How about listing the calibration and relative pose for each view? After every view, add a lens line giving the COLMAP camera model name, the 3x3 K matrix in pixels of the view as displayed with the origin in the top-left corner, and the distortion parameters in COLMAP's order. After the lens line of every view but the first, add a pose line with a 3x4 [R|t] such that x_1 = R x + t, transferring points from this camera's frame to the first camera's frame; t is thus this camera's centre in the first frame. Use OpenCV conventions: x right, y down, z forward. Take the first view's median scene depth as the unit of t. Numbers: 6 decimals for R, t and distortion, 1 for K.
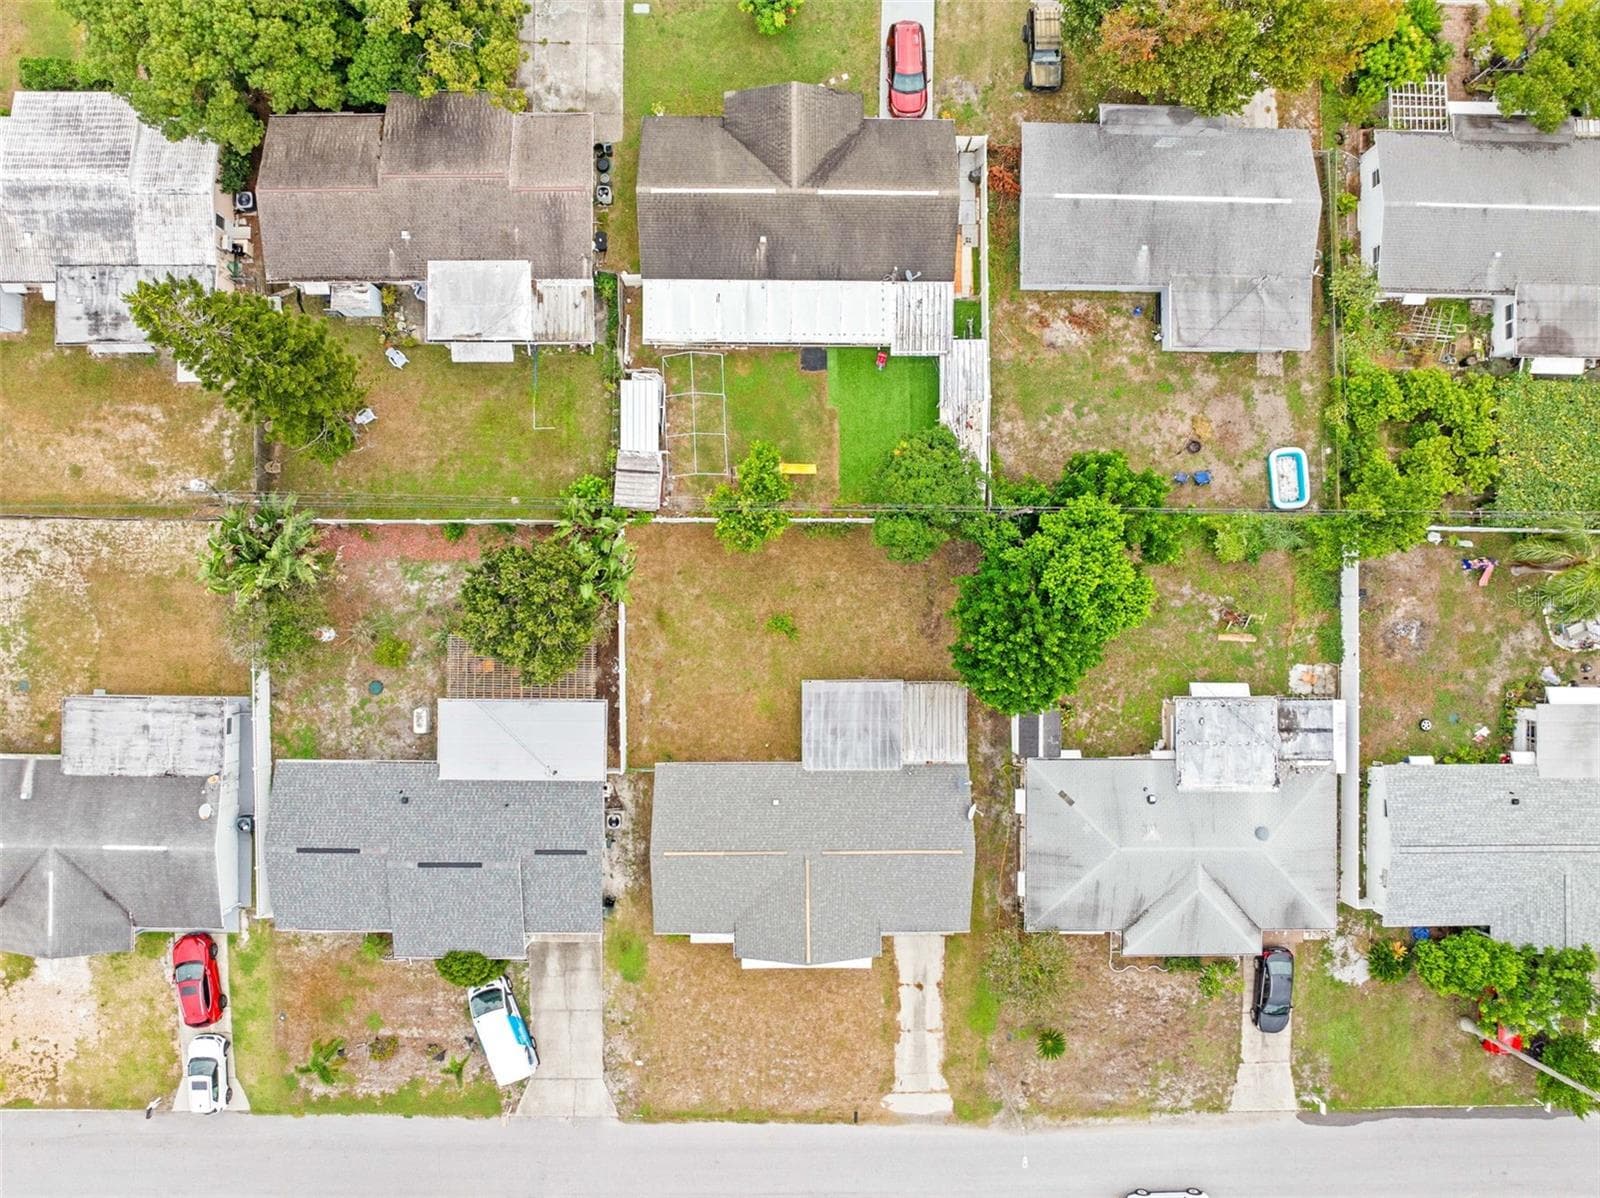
lens RADIAL K [[1145.9, 0, 798.6], [0, 1145.9, 593.4], [0, 0, 1]] dist [-0.068678, 0.043789]
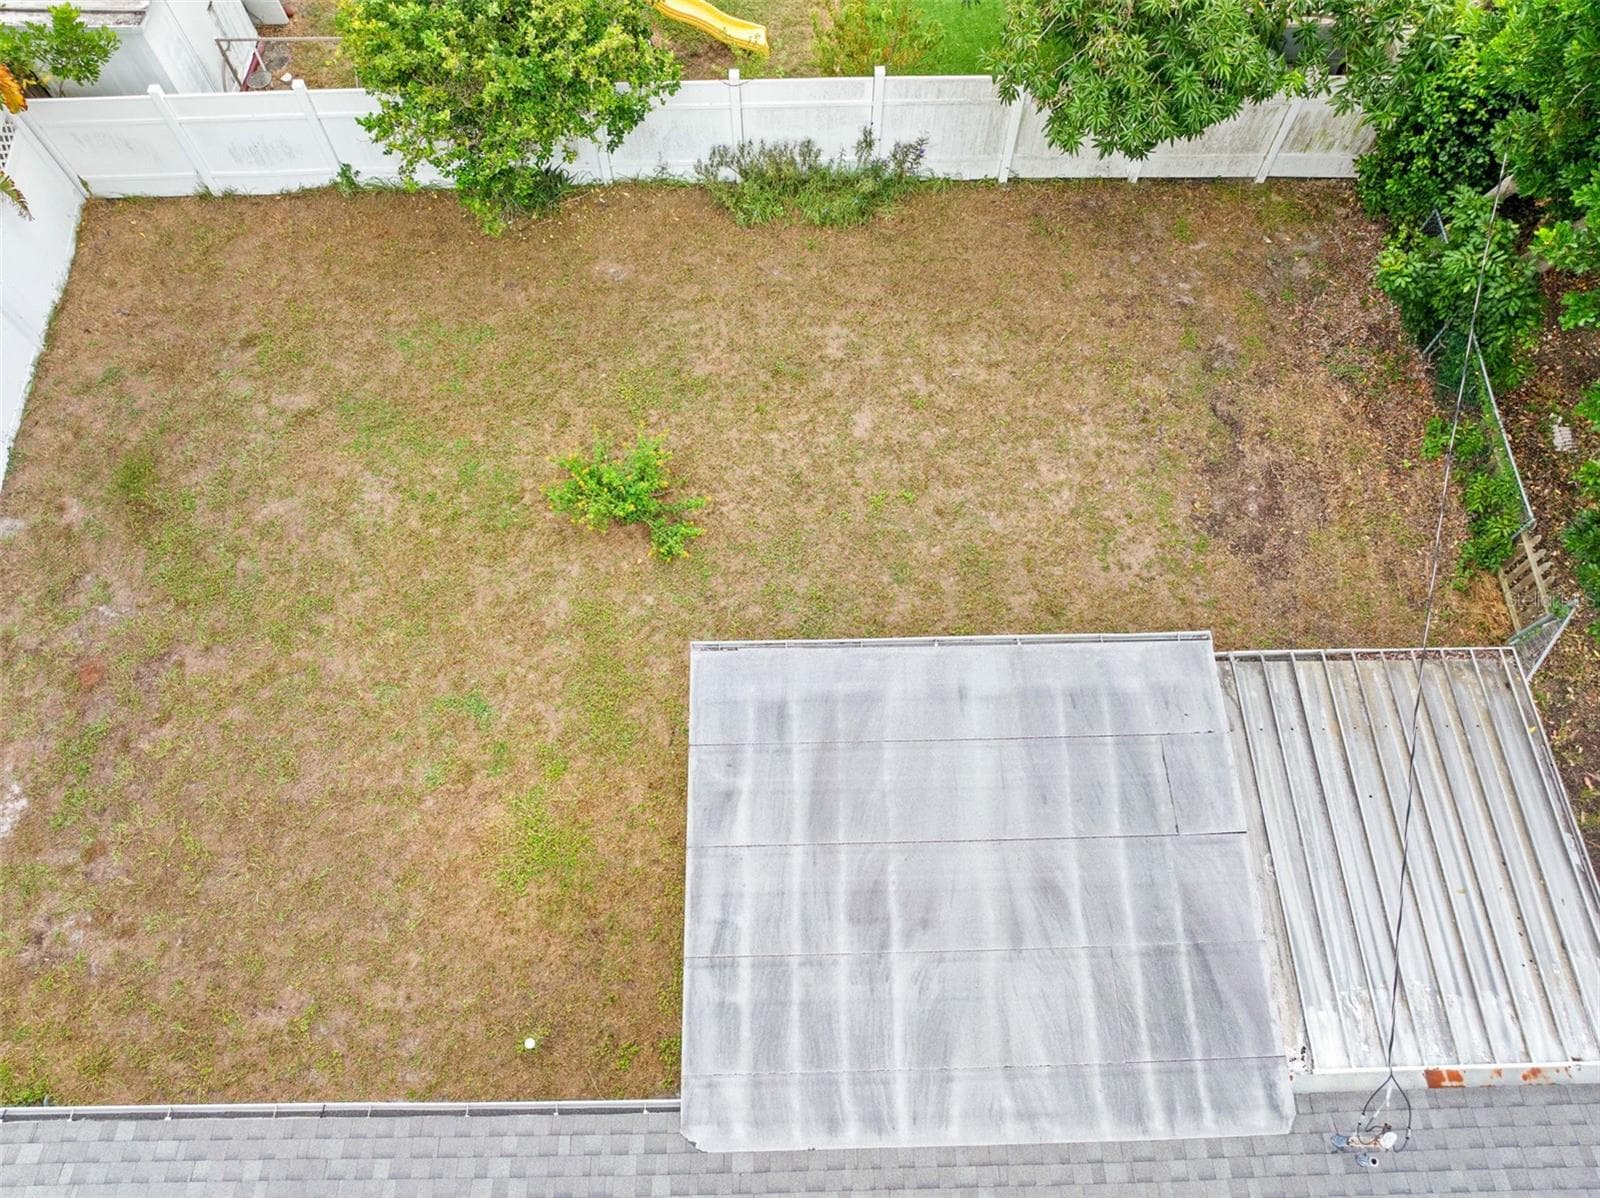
lens RADIAL K [[1145.9, 0, 798.6], [0, 1145.9, 593.4], [0, 0, 1]] dist [-0.068678, 0.043789]
pose [[0.999639, -0.026076, -0.006511, 0.021794], [0.021301, 0.916383, -0.399736, 0.140168], [0.016390, 0.399453, 0.916607, 0.787880]]
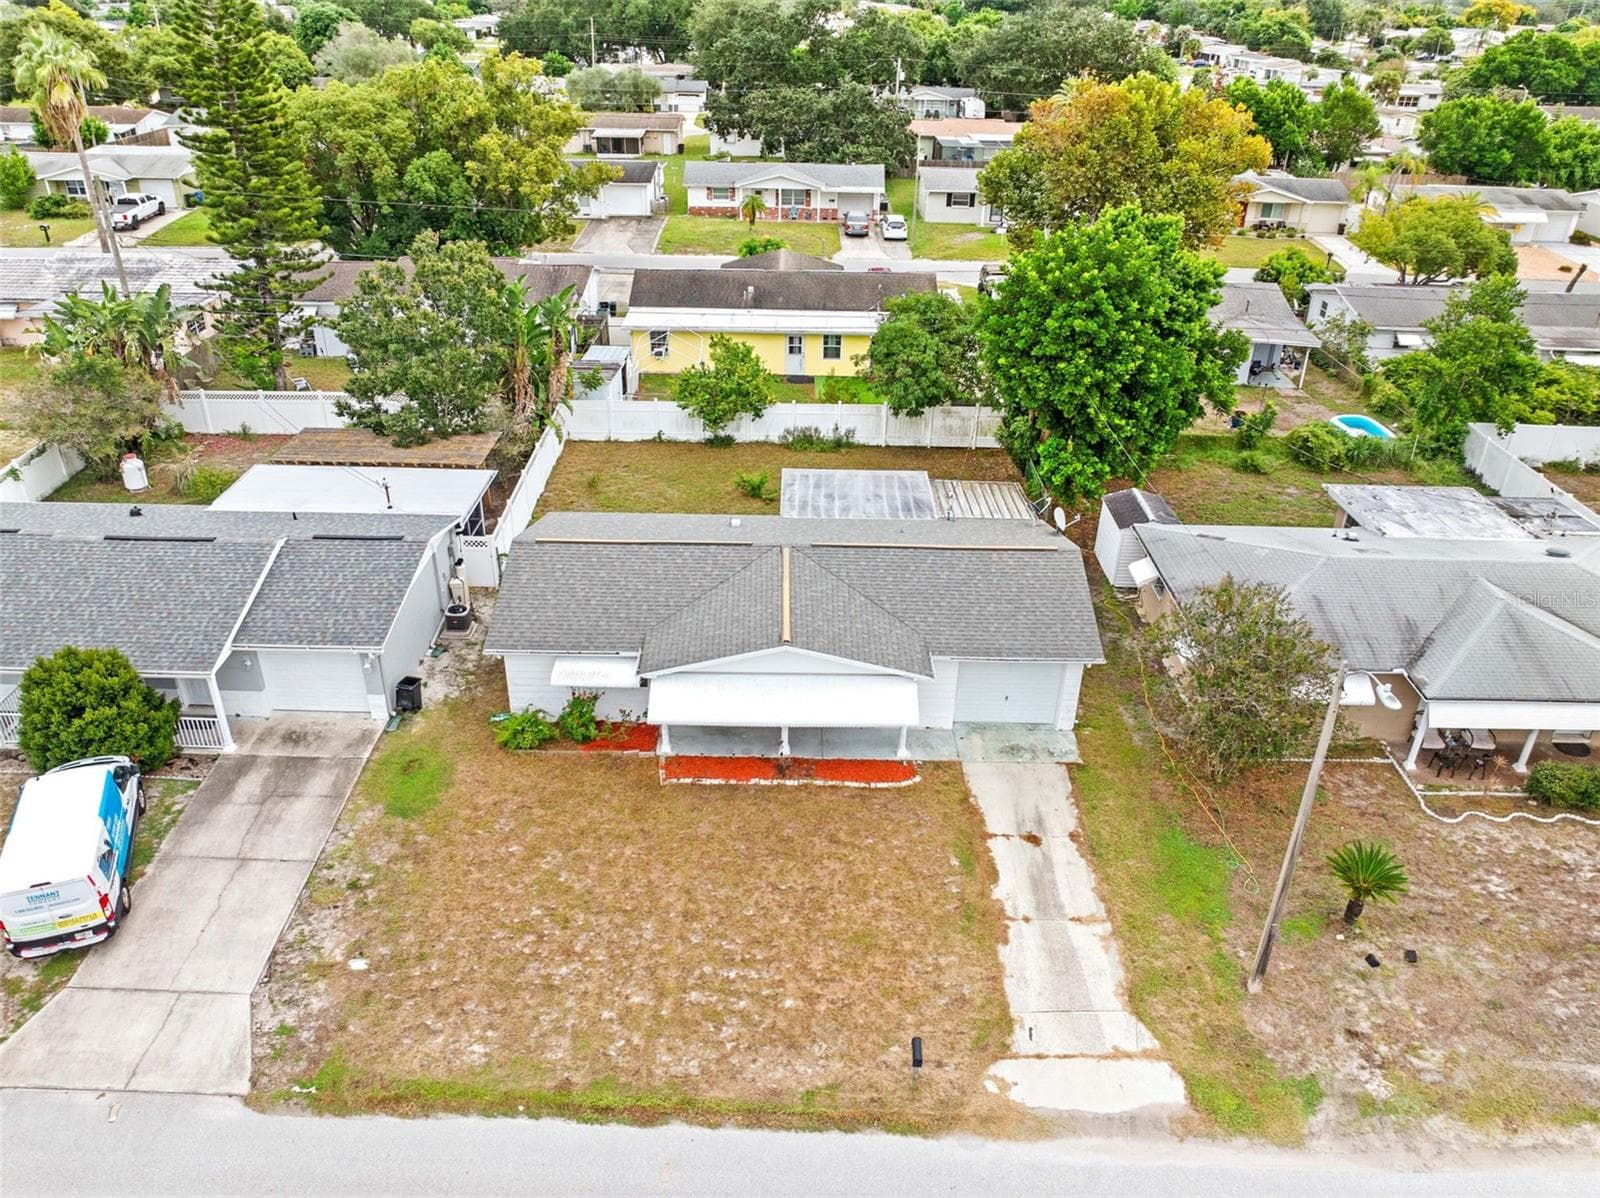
lens RADIAL K [[1145.9, 0, 798.6], [0, 1145.9, 593.4], [0, 0, 1]] dist [-0.068678, 0.043789]
pose [[0.999997, 0.002453, -0.000712, 0.013299], [-0.001835, 0.496376, -0.868106, 0.692016], [-0.001776, 0.868104, 0.496379, 0.690734]]
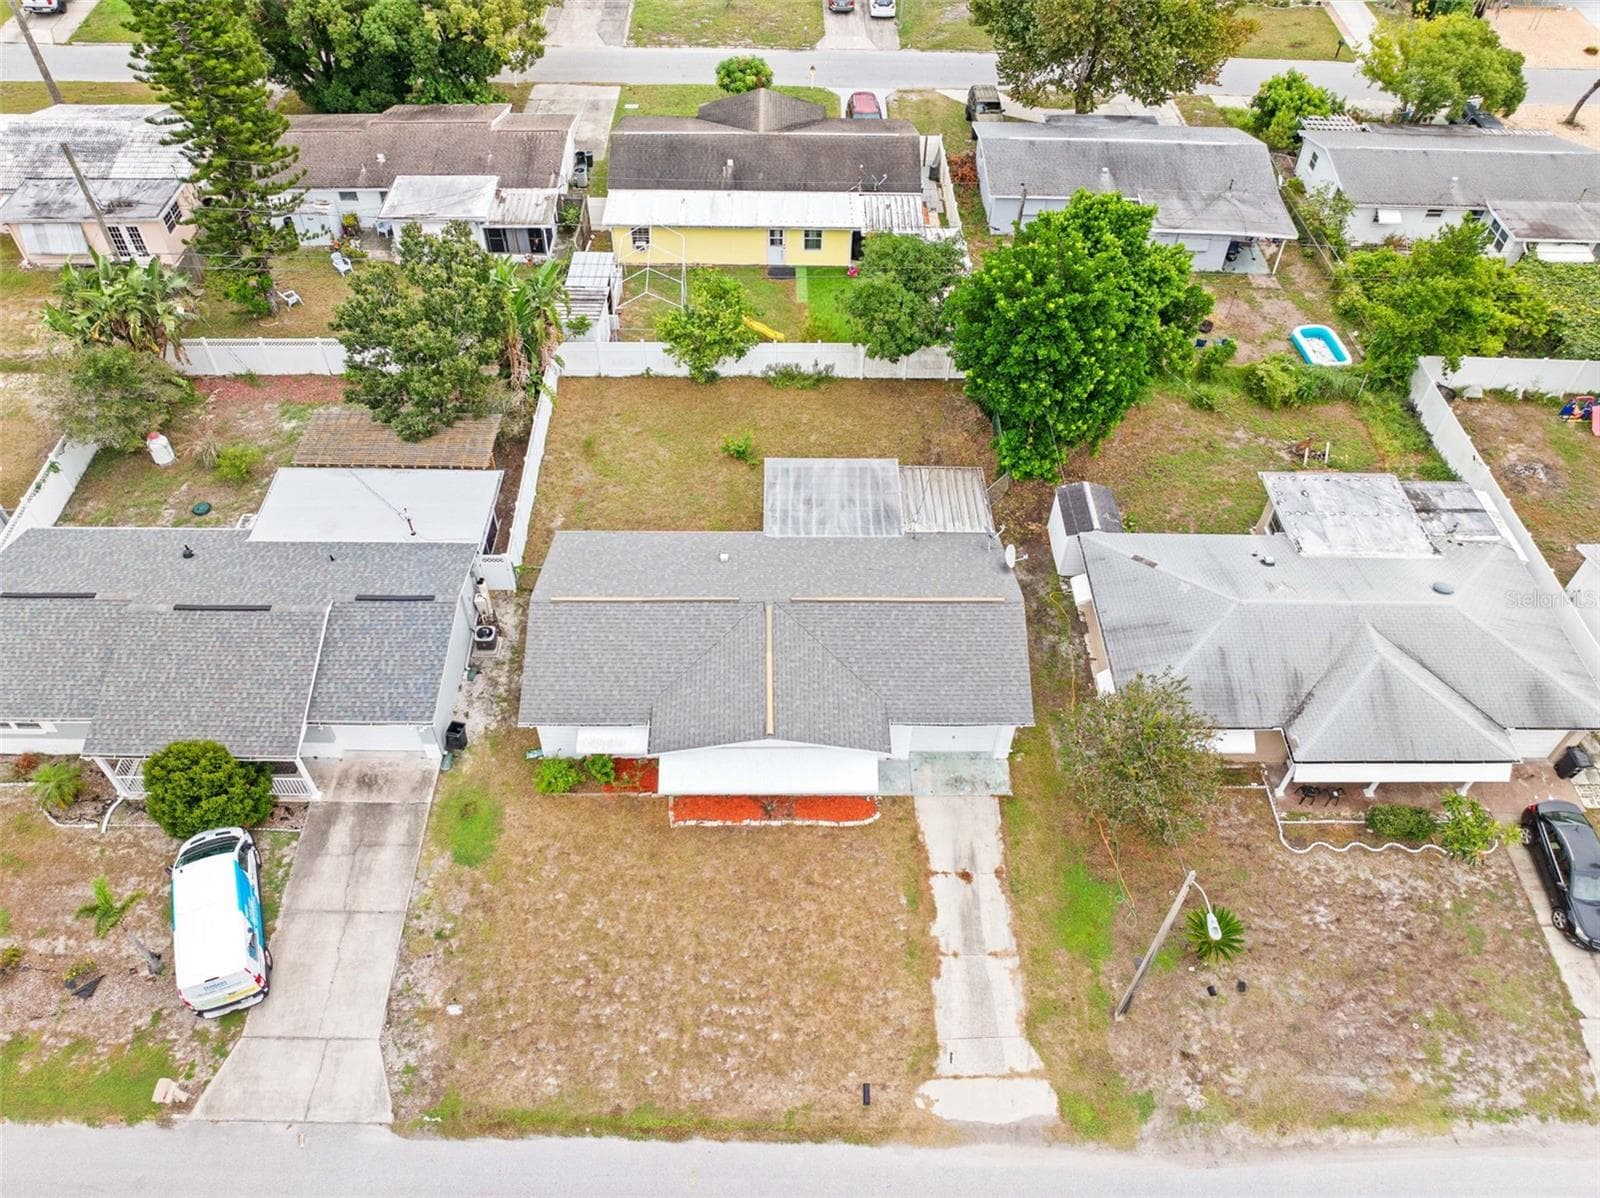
lens RADIAL K [[1145.9, 0, 798.6], [0, 1145.9, 593.4], [0, 0, 1]] dist [-0.068678, 0.043789]
pose [[0.999942, -0.008343, 0.006766, 0.018936], [0.010730, 0.746438, -0.665368, 0.623001], [0.000501, 0.665403, 0.746485, 0.473645]]
